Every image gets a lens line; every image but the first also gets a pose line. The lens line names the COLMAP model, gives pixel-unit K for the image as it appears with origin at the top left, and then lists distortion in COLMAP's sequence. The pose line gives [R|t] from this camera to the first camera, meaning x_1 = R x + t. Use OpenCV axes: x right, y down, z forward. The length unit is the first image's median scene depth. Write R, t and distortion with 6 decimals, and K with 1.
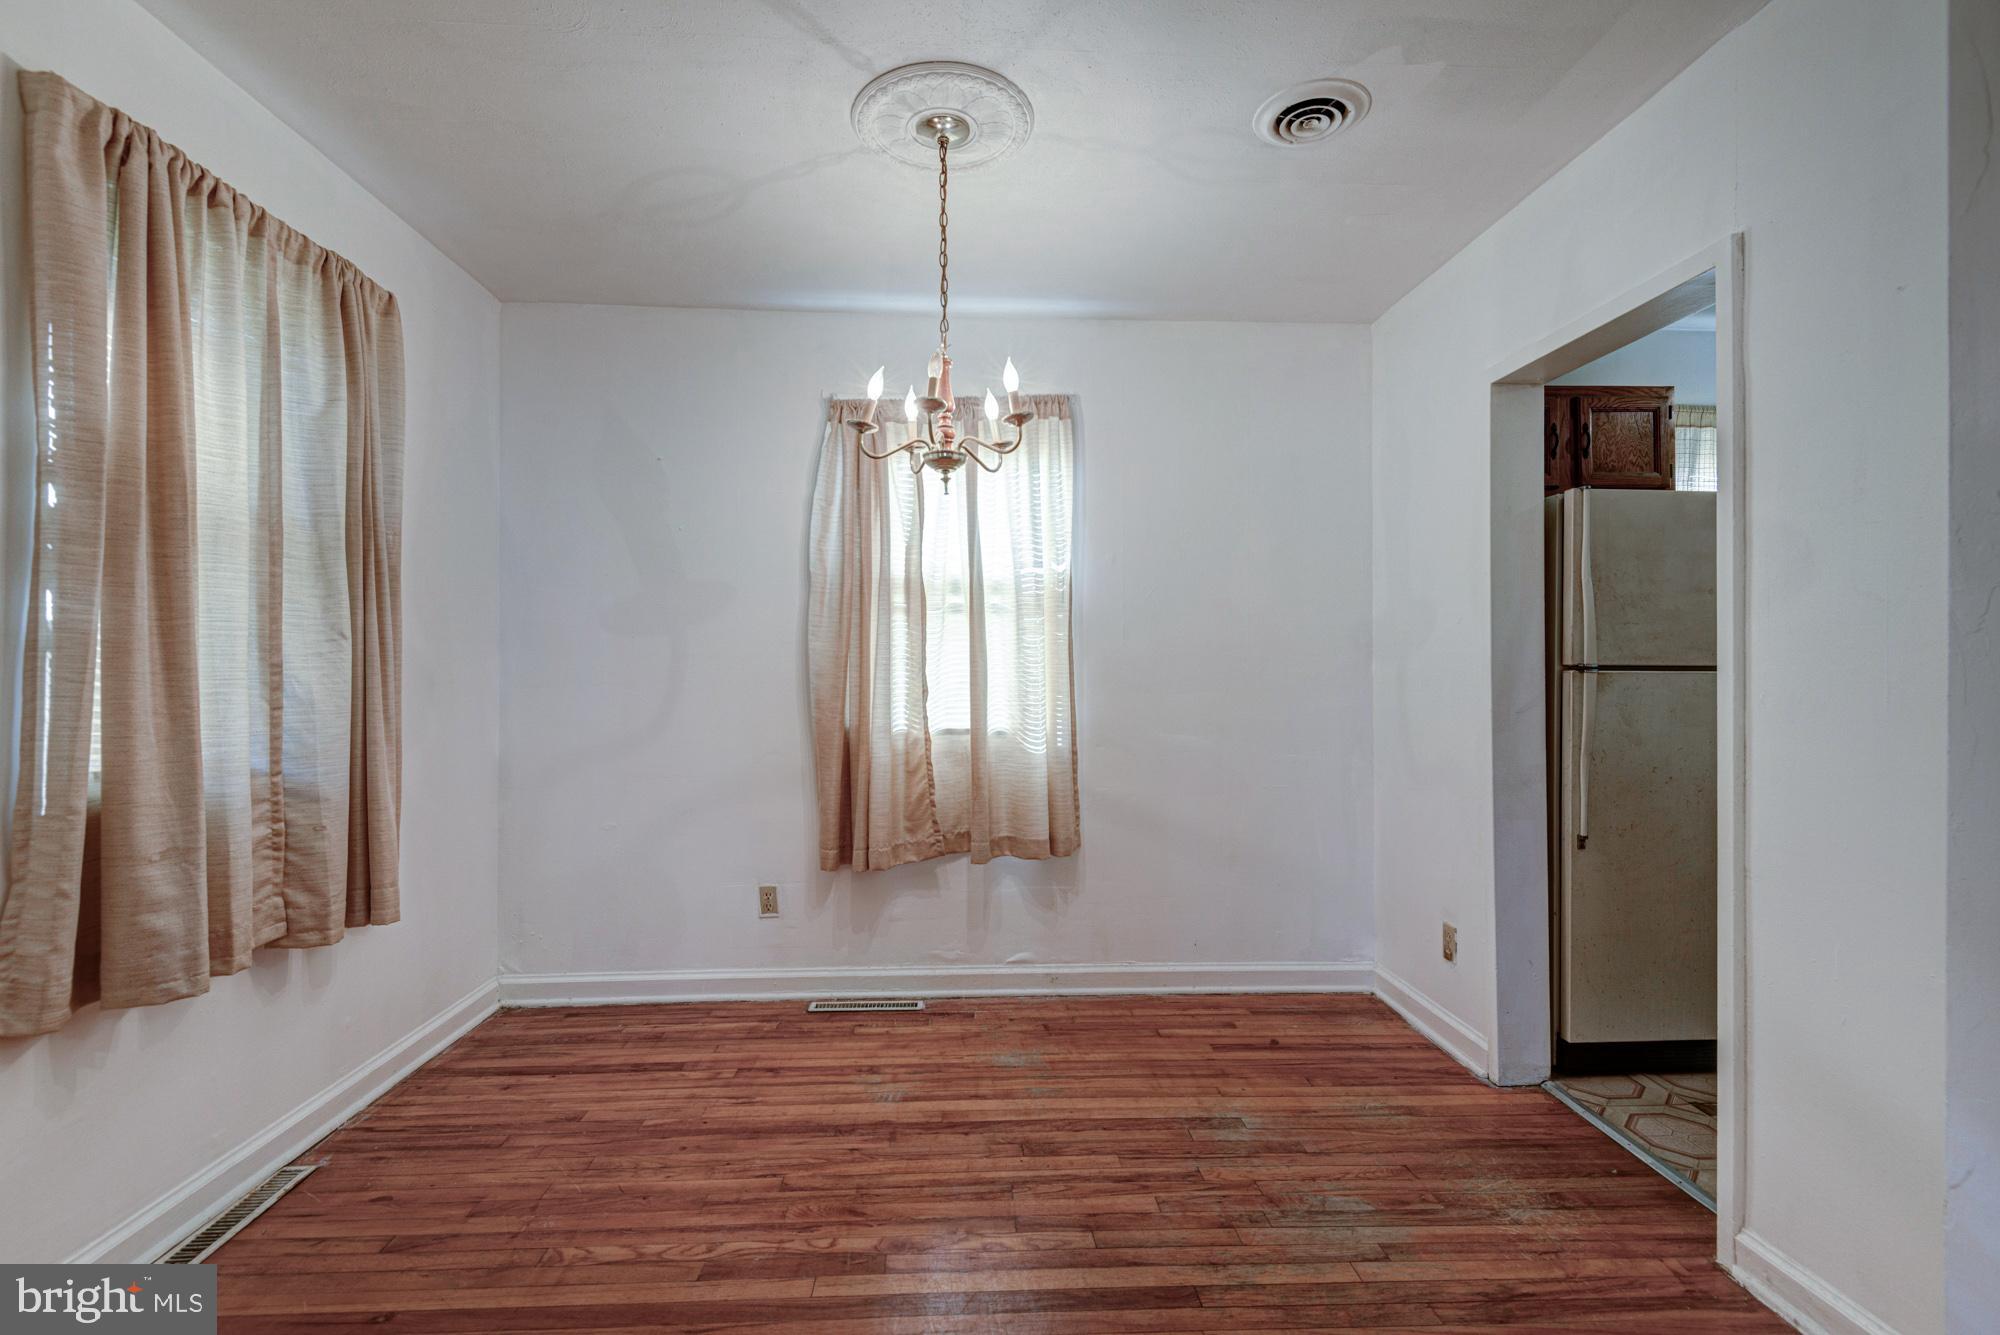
lens RADIAL K [[926.9, 0, 991.7], [0, 926.9, 675.2], [0, 0, 1]] dist [0.027666, -0.017030]
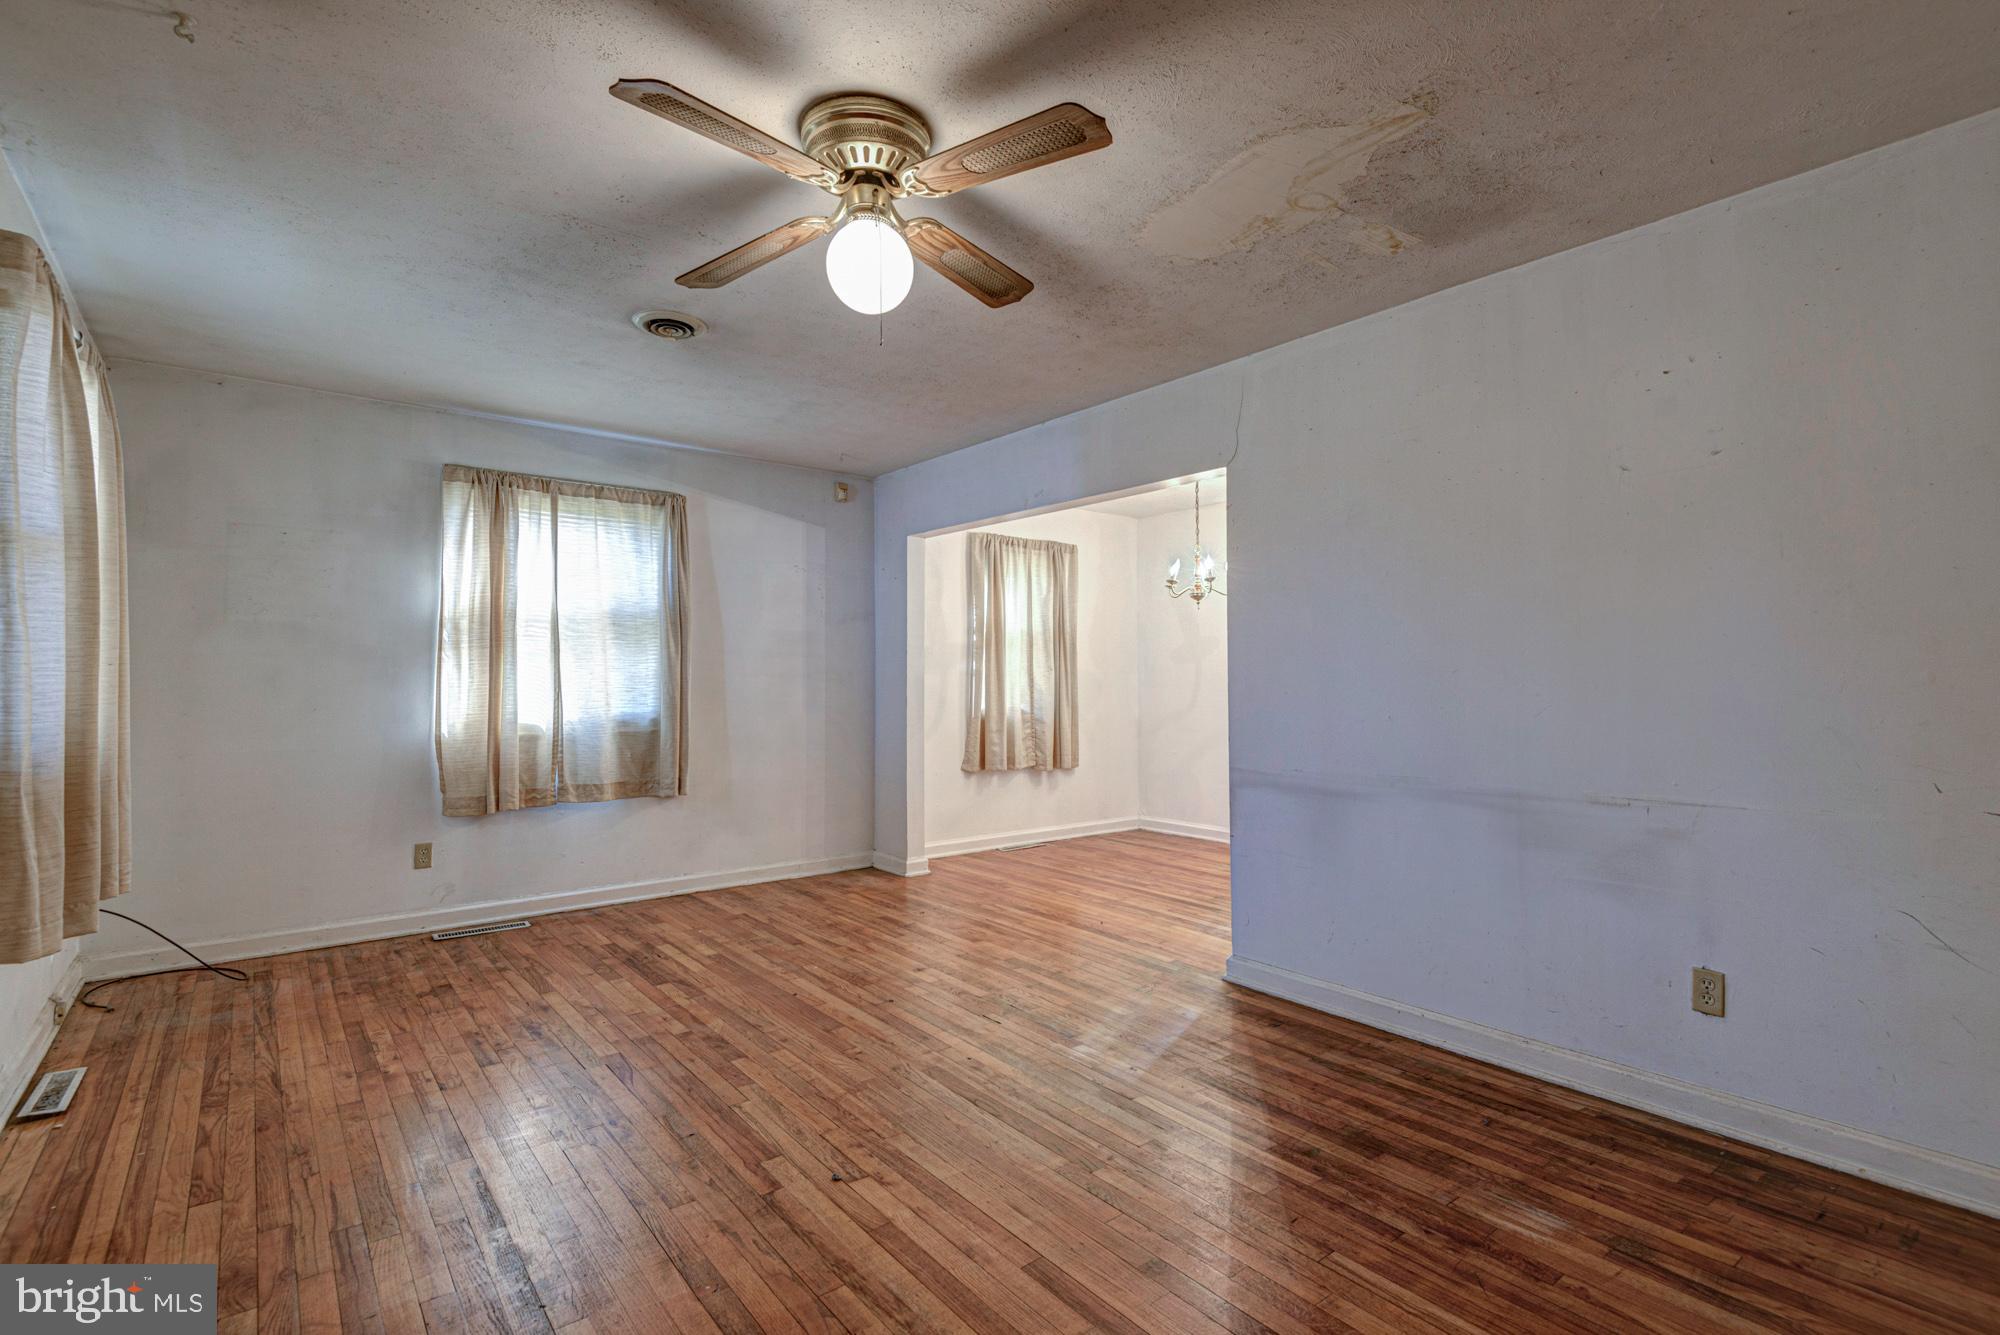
lens RADIAL K [[926.9, 0, 988.5], [0, 926.9, 662.6], [0, 0, 1]] dist [0.027666, -0.017030]
pose [[0.581444, -0.019658, -0.813349, 1.294093], [0.000230, 0.999712, -0.023998, 0.006335], [0.813586, 0.013766, 0.581281, -0.717315]]
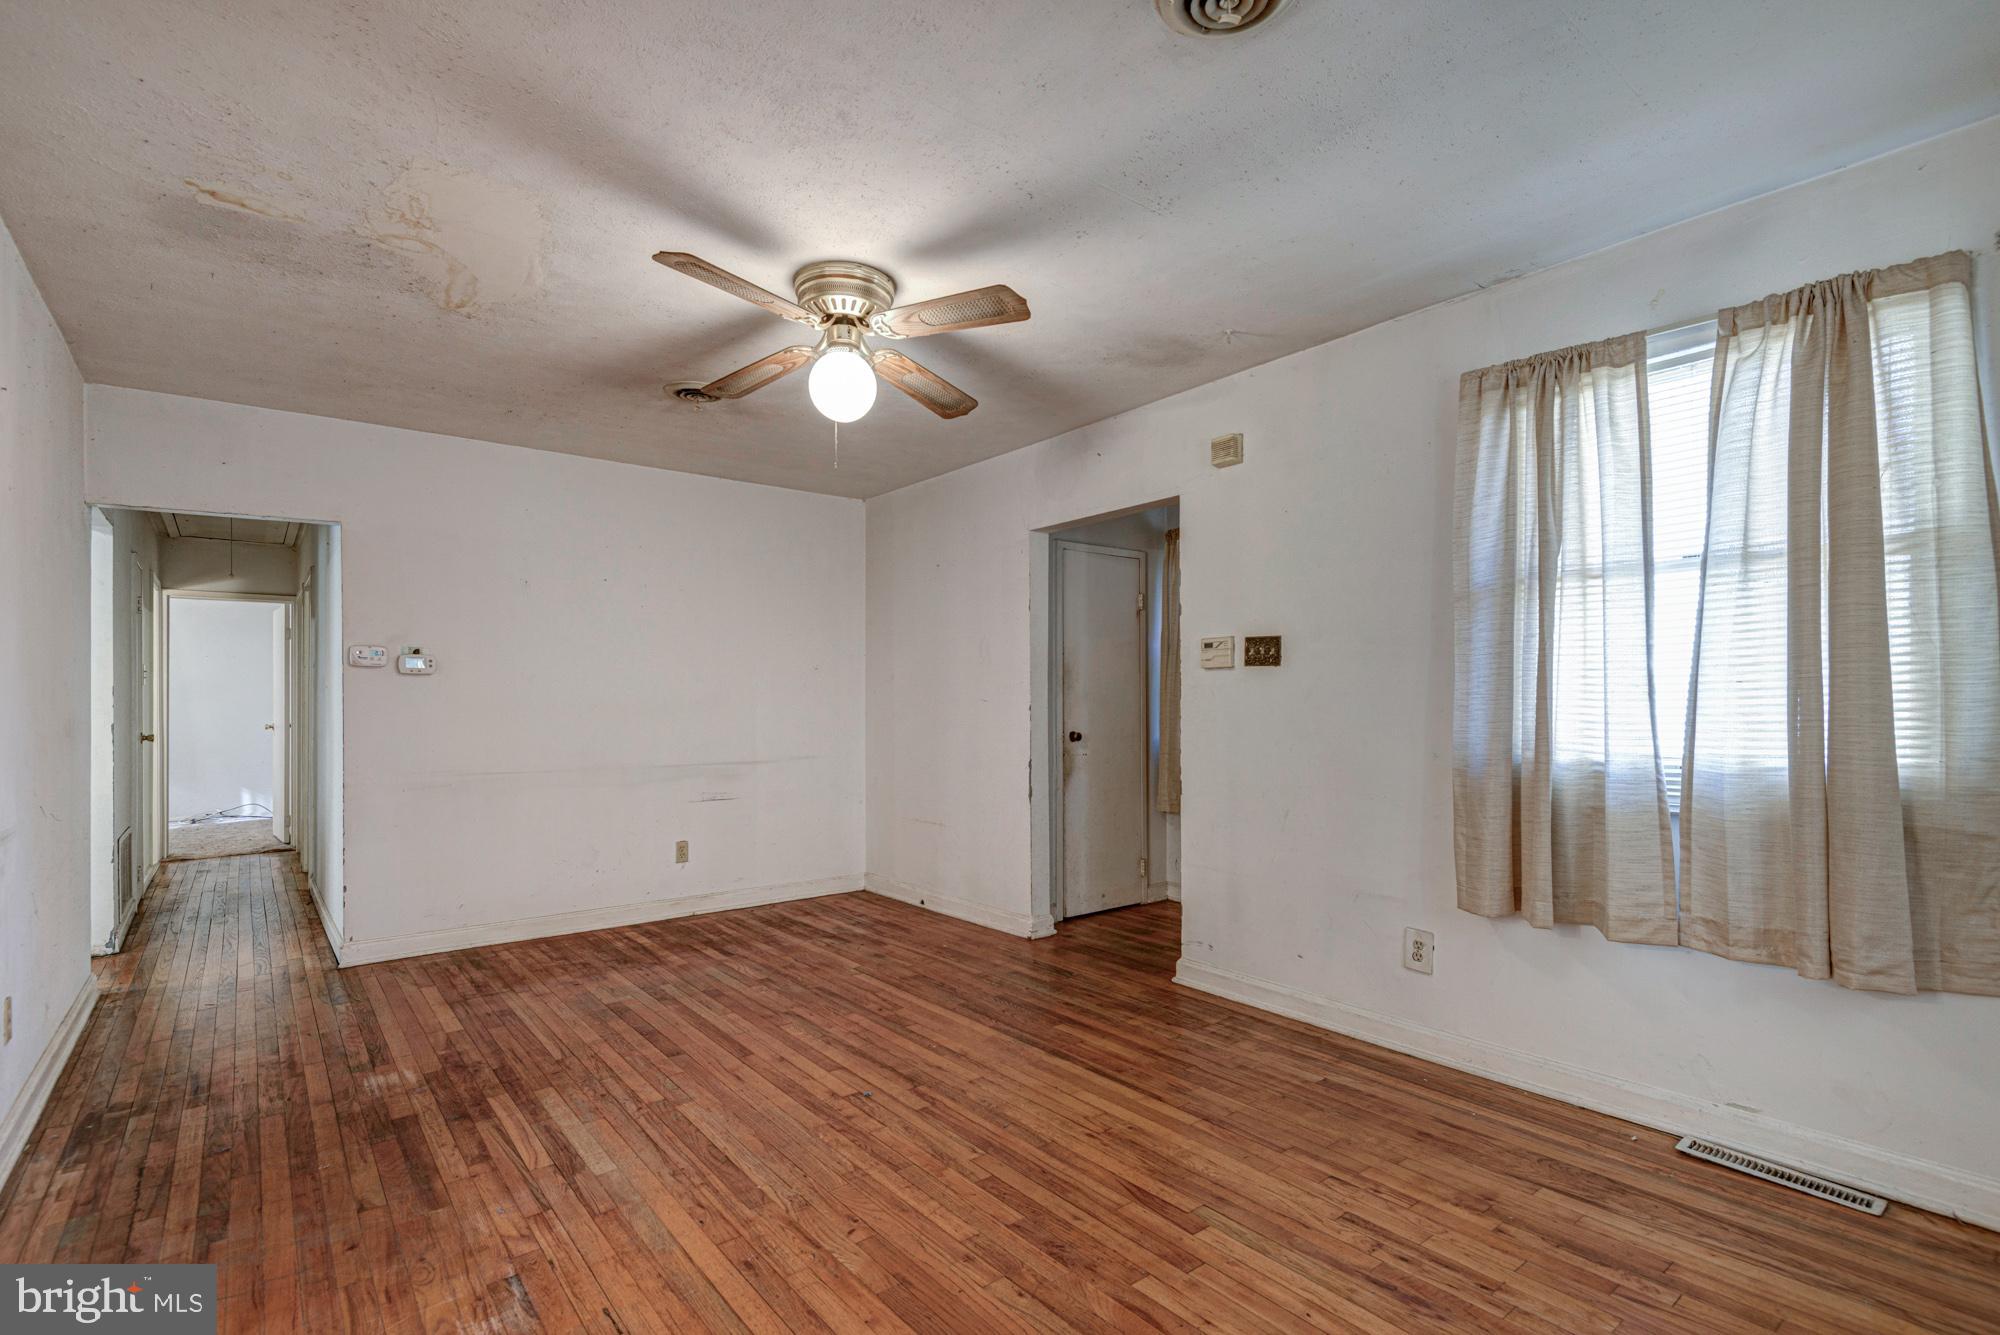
lens RADIAL K [[926.9, 0, 972.9], [0, 926.9, 693.2], [0, 0, 1]] dist [0.027666, -0.017030]
pose [[-0.579550, 0.010498, 0.814869, -0.323638], [0.005431, 0.999945, -0.009020, -0.002241], [-0.814919, -0.000802, -0.579575, 0.135101]]
